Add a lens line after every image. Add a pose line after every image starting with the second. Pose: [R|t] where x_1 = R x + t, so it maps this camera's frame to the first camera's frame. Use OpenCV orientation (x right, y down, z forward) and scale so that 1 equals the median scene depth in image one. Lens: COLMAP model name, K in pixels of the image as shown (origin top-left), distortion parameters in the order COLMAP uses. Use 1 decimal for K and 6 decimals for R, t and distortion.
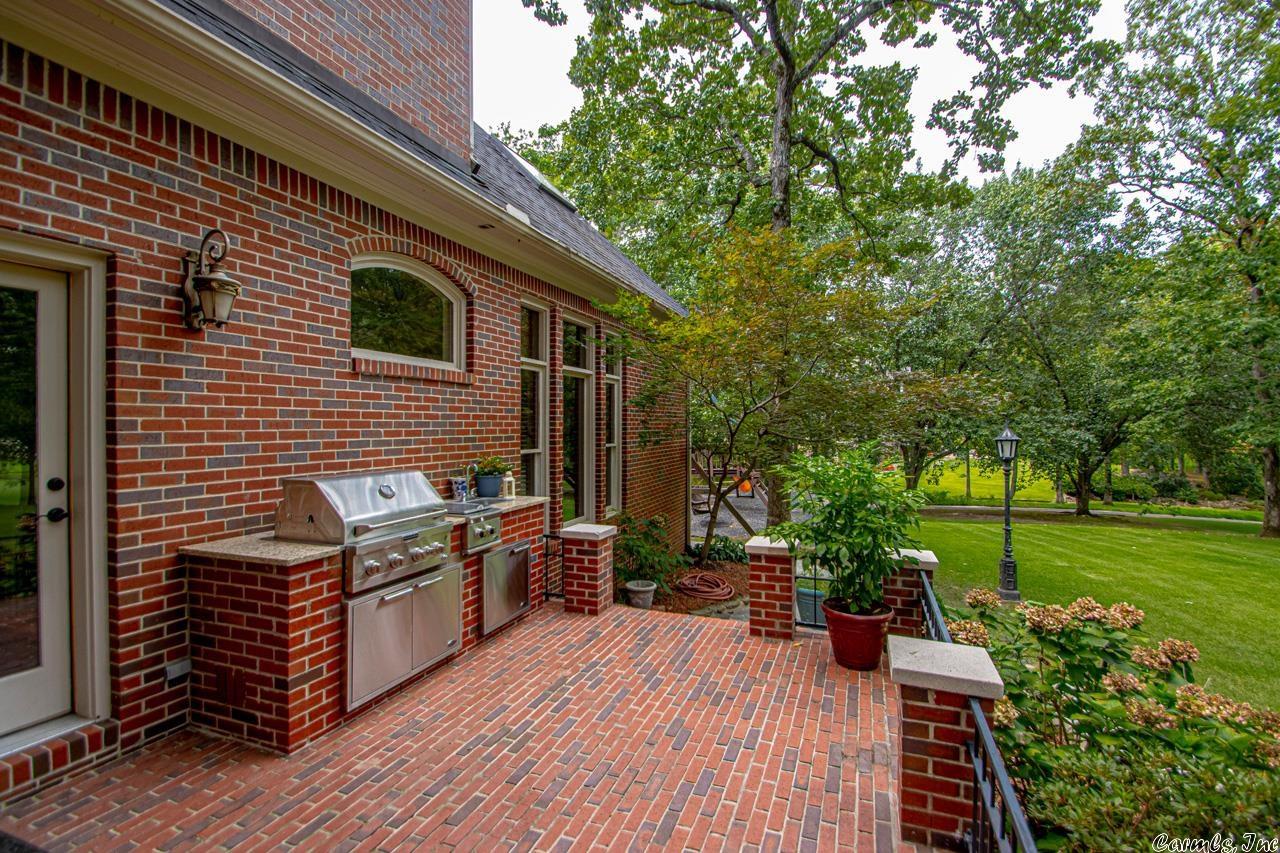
lens RADIAL K [[600.7, 0, 646.0], [0, 600.7, 424.1], [0, 0, 1]] dist [0.015400, -0.016207]
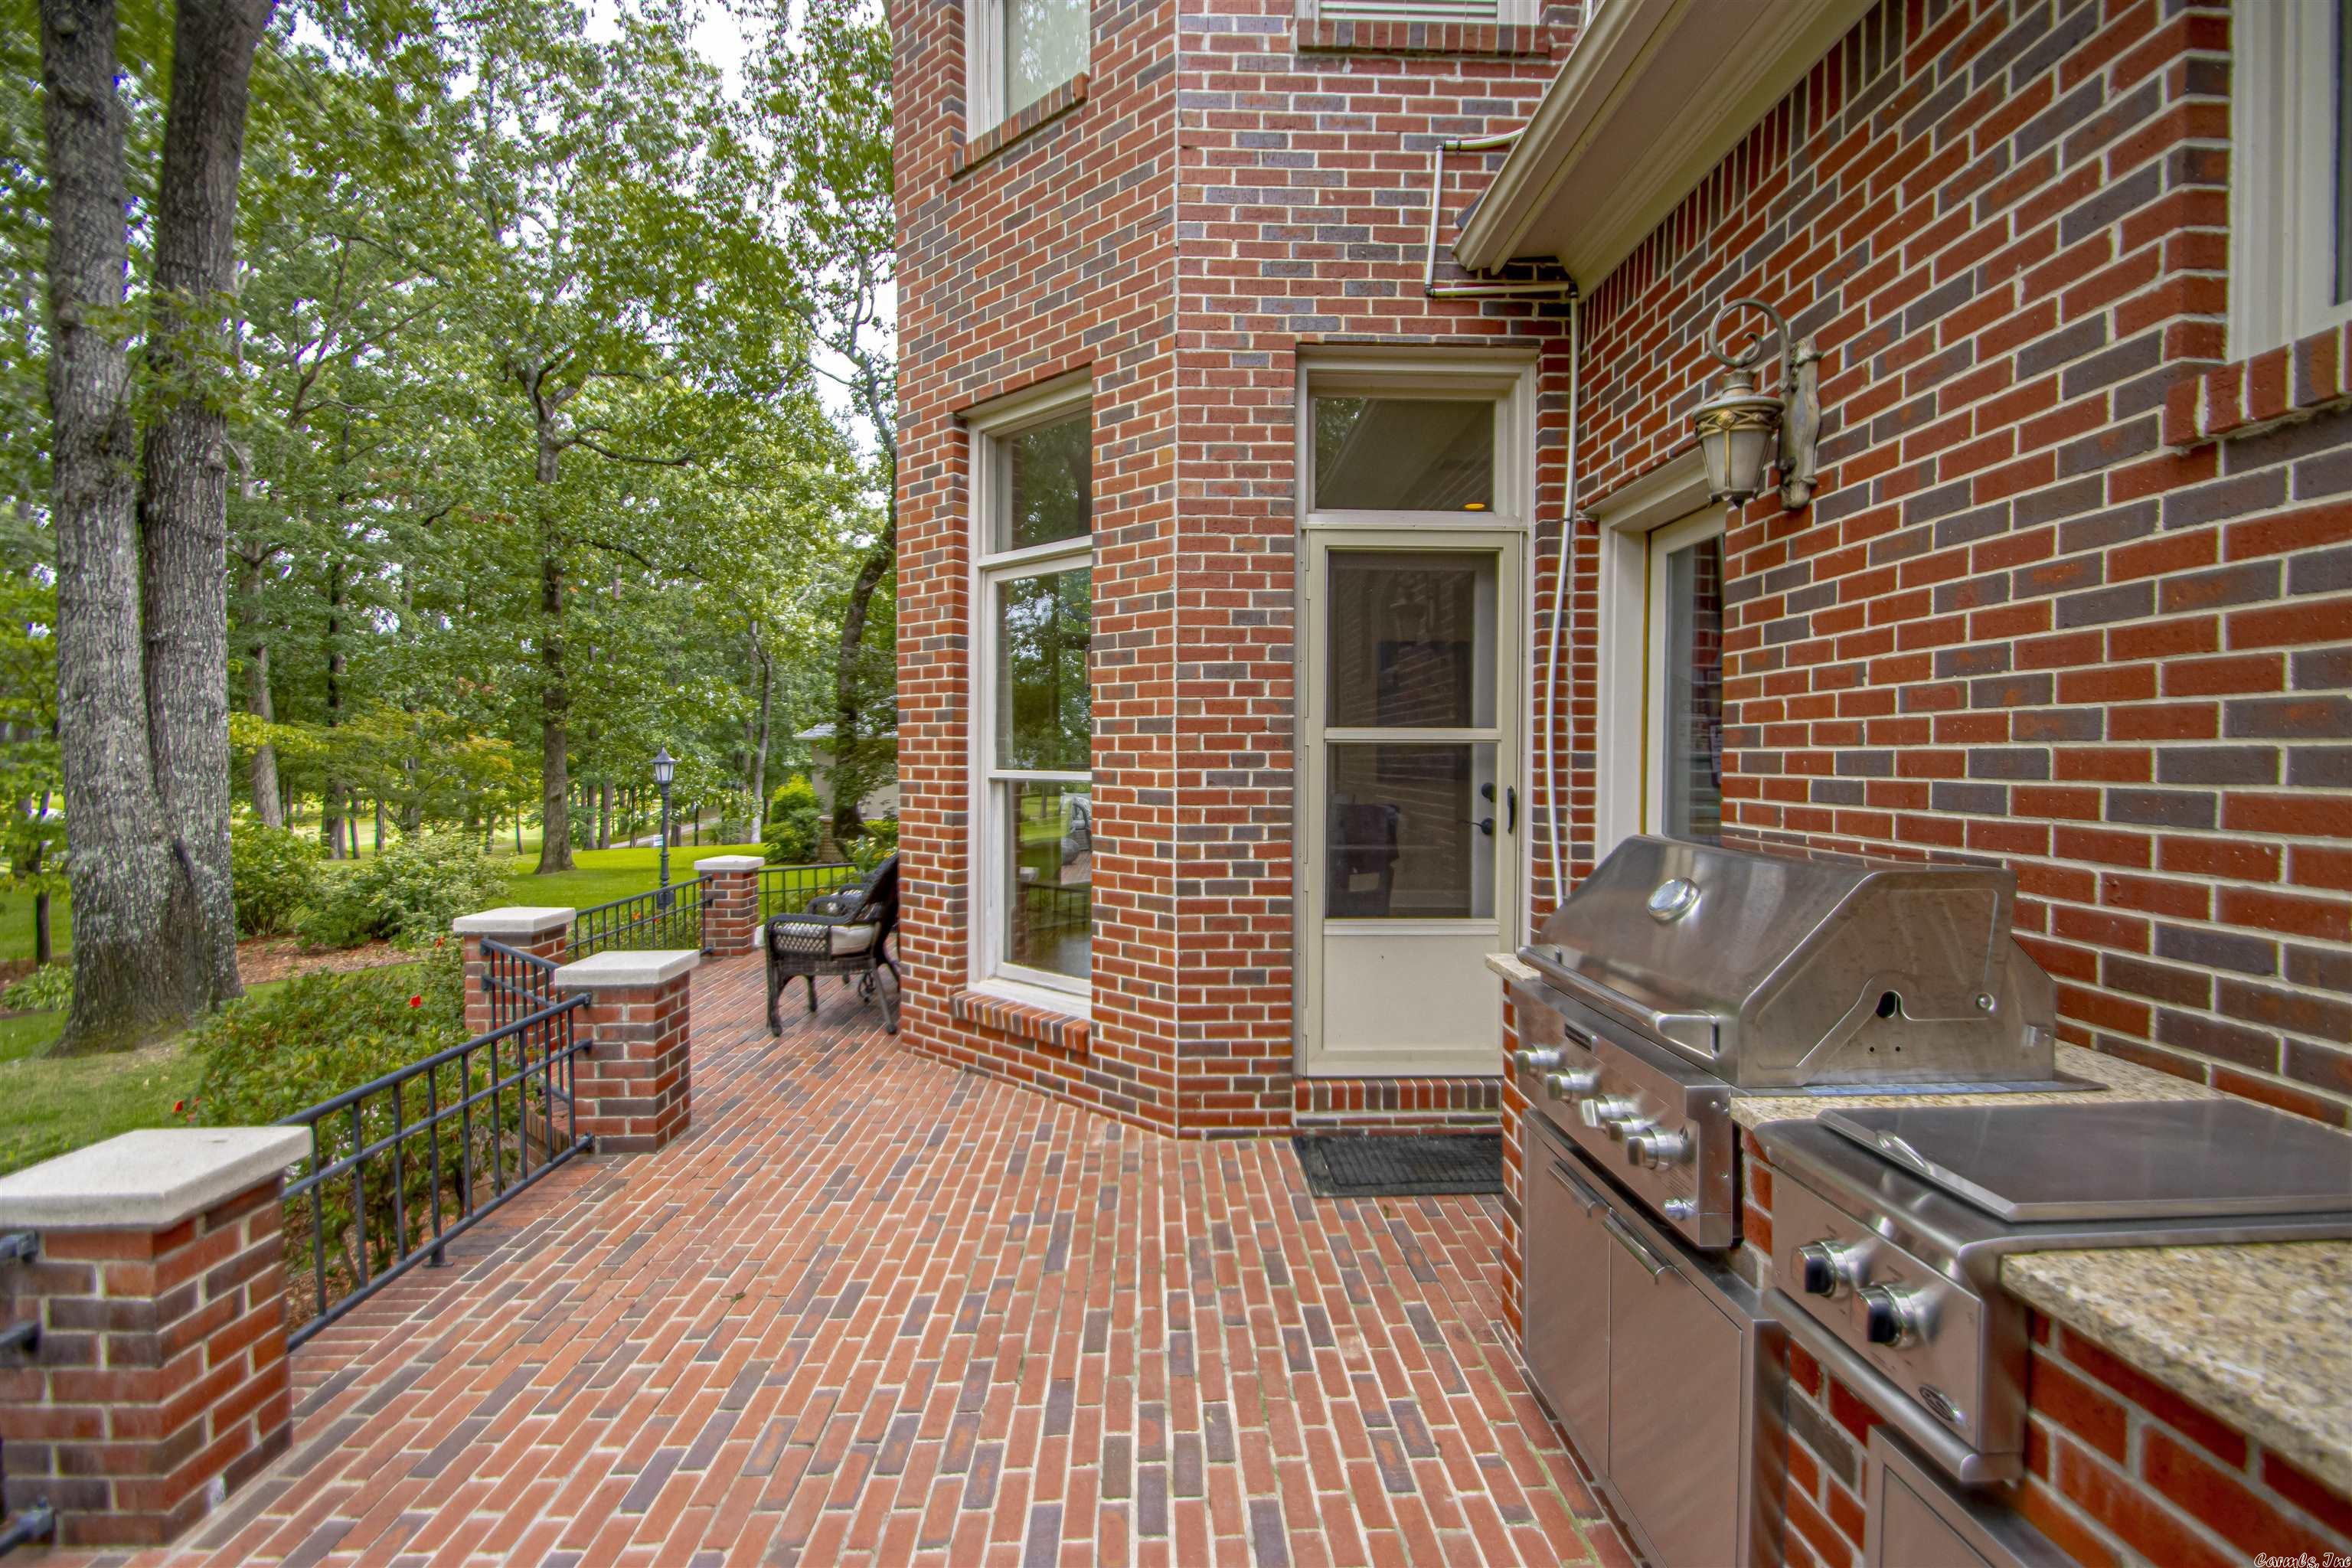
lens RADIAL K [[1103.7, 0, 1183.5], [0, 1103.7, 782.4], [0, 0, 1]] dist [0.015400, -0.016207]
pose [[-0.928571, 0.002773, -0.371145, 0.016684], [-0.006123, 0.999722, 0.022789, 0.024058], [0.371105, 0.023434, -0.928295, 0.917522]]
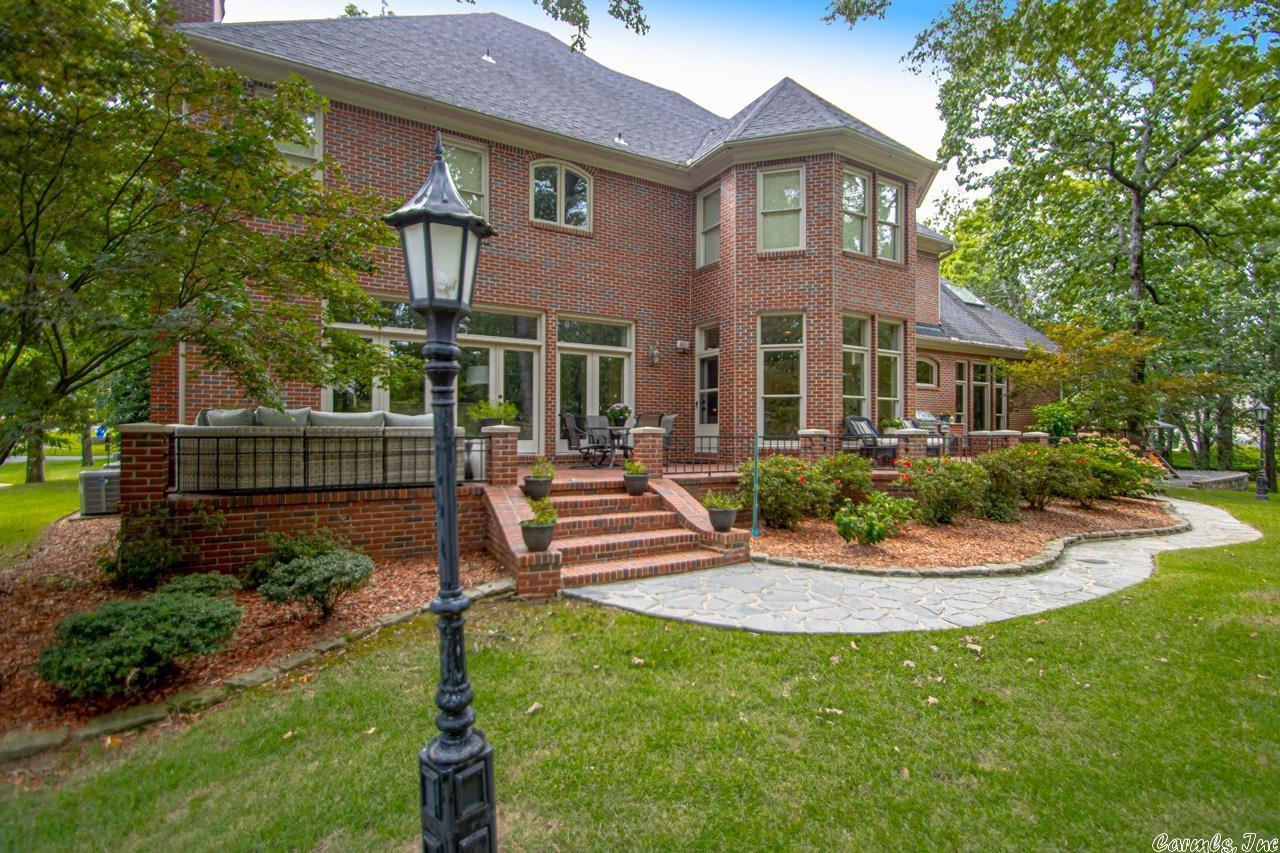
lens RADIAL K [[600.7, 0, 641.2], [0, 600.7, 428.5], [0, 0, 1]] dist [0.015400, -0.016207]
pose [[0.770619, -0.002159, -0.637292, 0.564428], [-0.003193, 0.999969, -0.007248, 0.174343], [0.637288, 0.007620, 0.770588, -2.626525]]
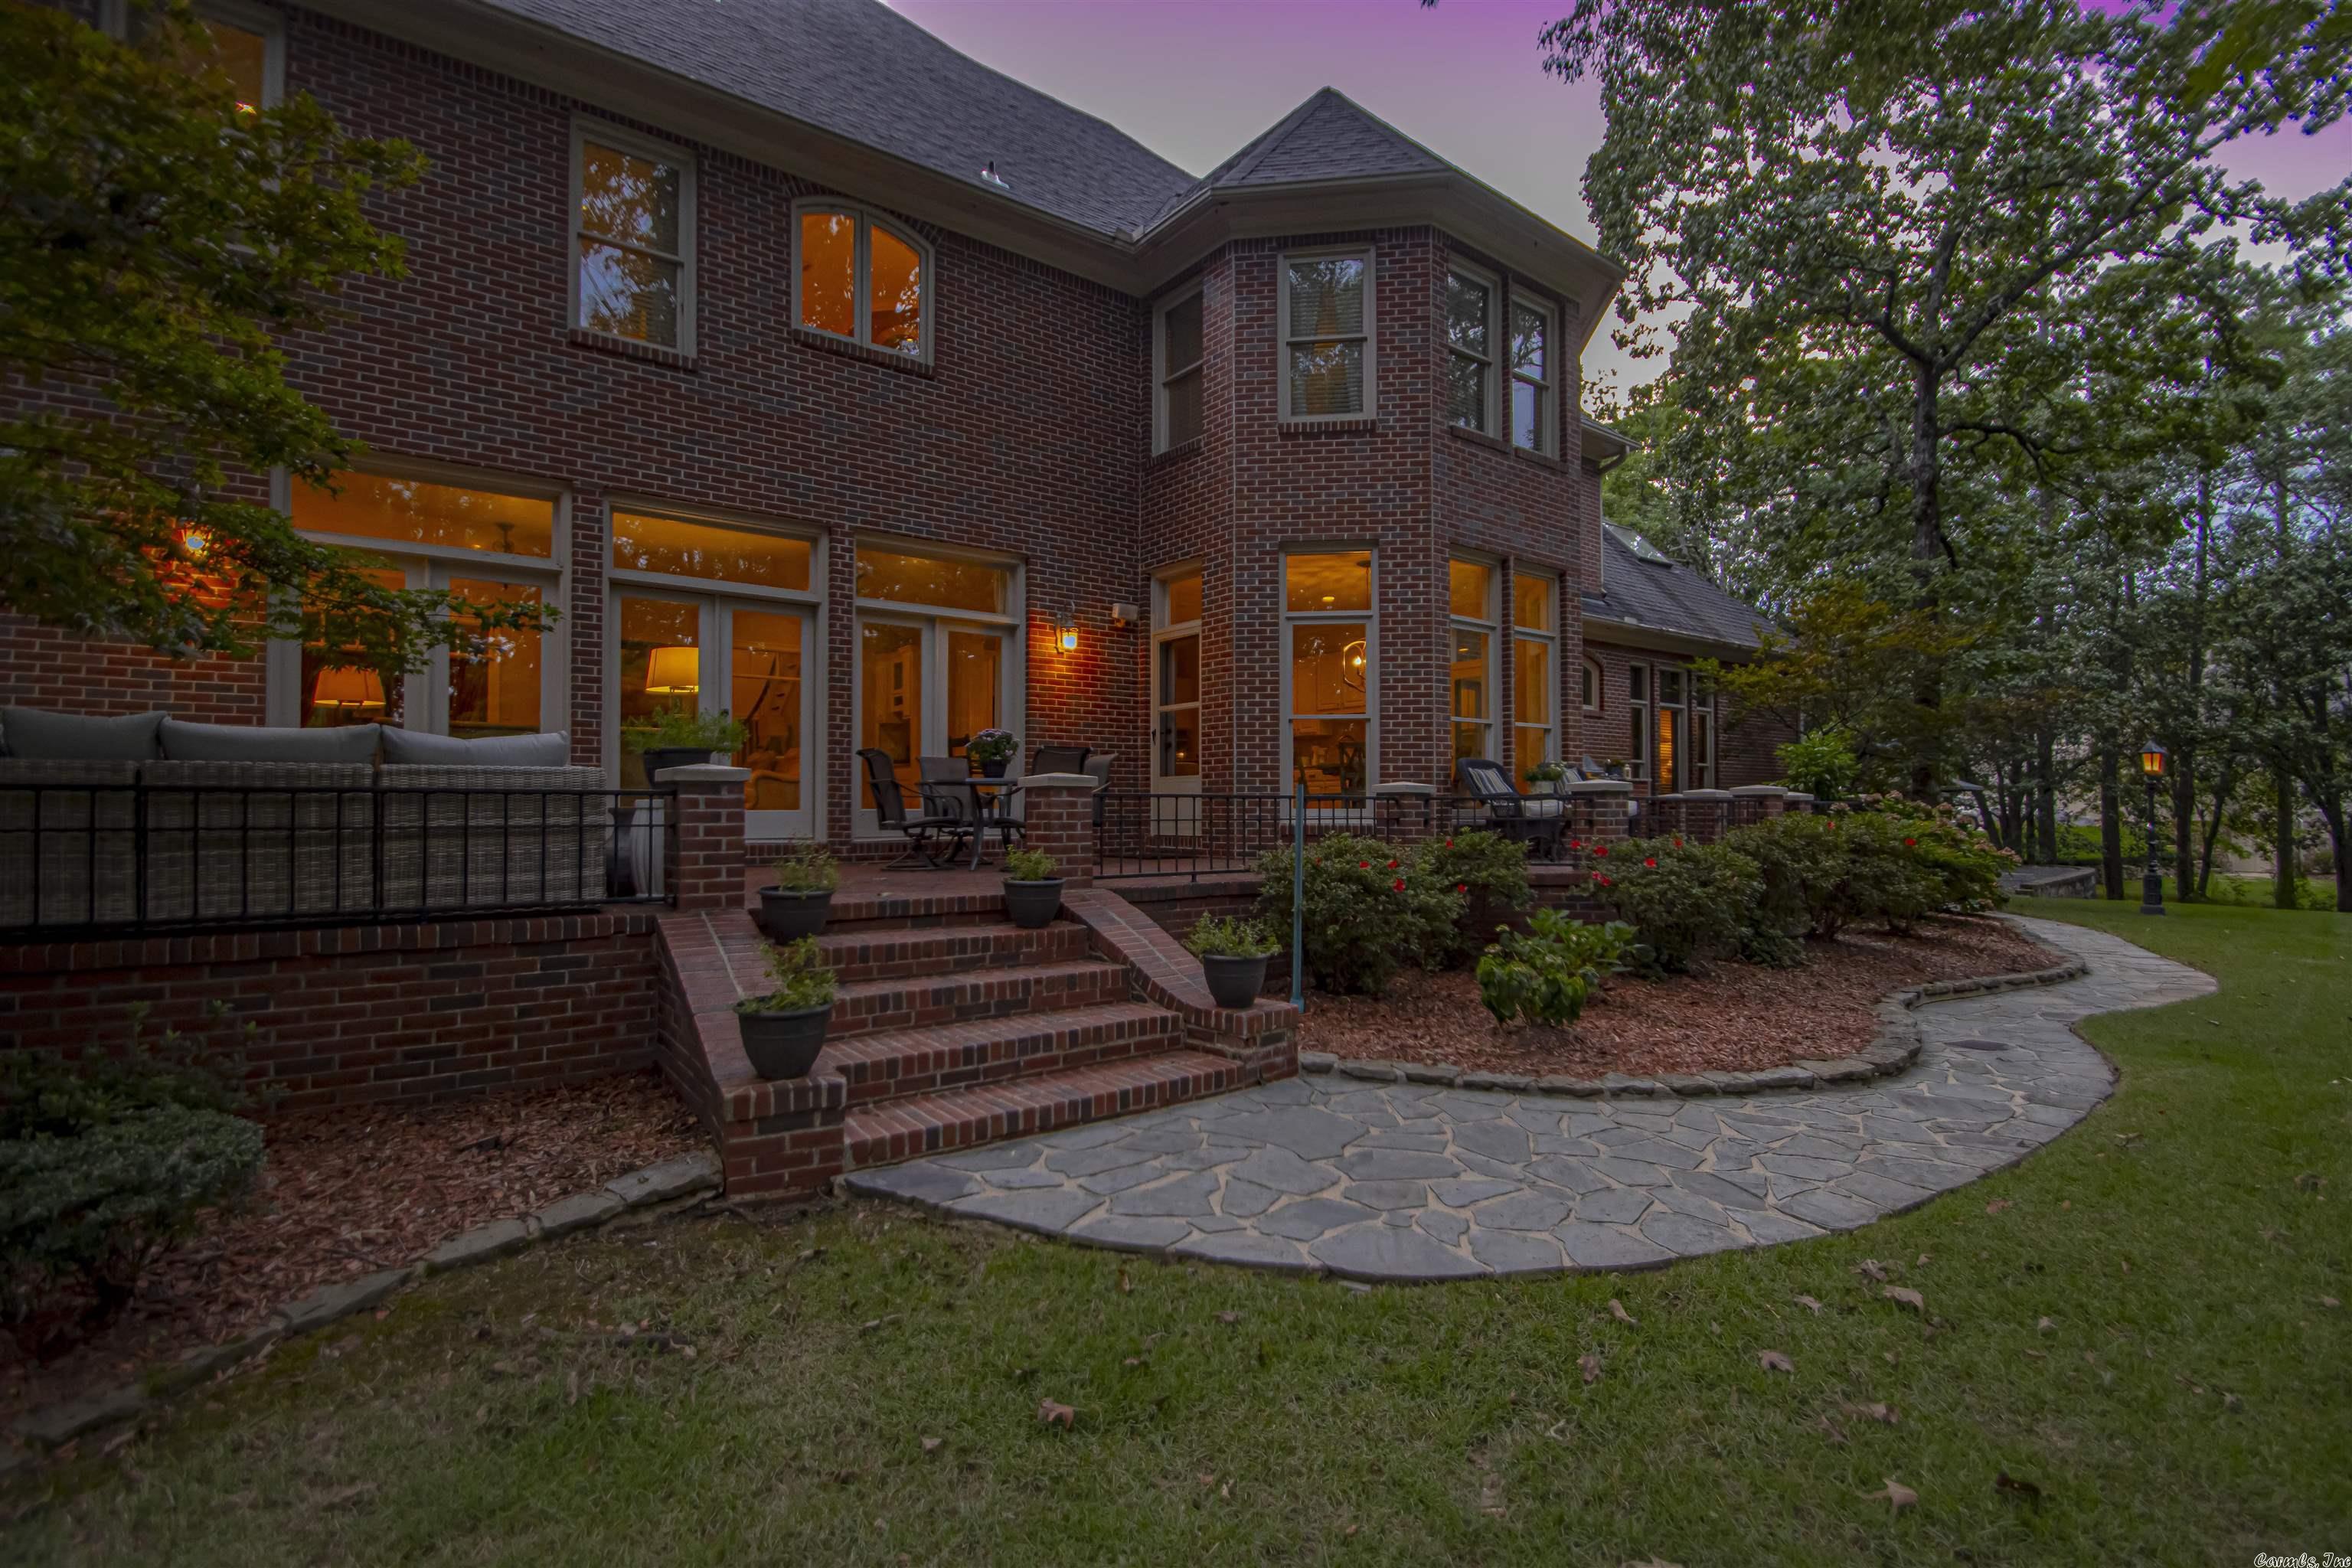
lens RADIAL K [[1103.7, 0, 1180.4], [0, 1103.7, 784.5], [0, 0, 1]] dist [0.015400, -0.016207]
pose [[0.849431, -0.013511, -0.527527, 0.365848], [0.001891, 0.999744, -0.022561, 0.202761], [0.527697, 0.018166, 0.849239, -2.411053]]
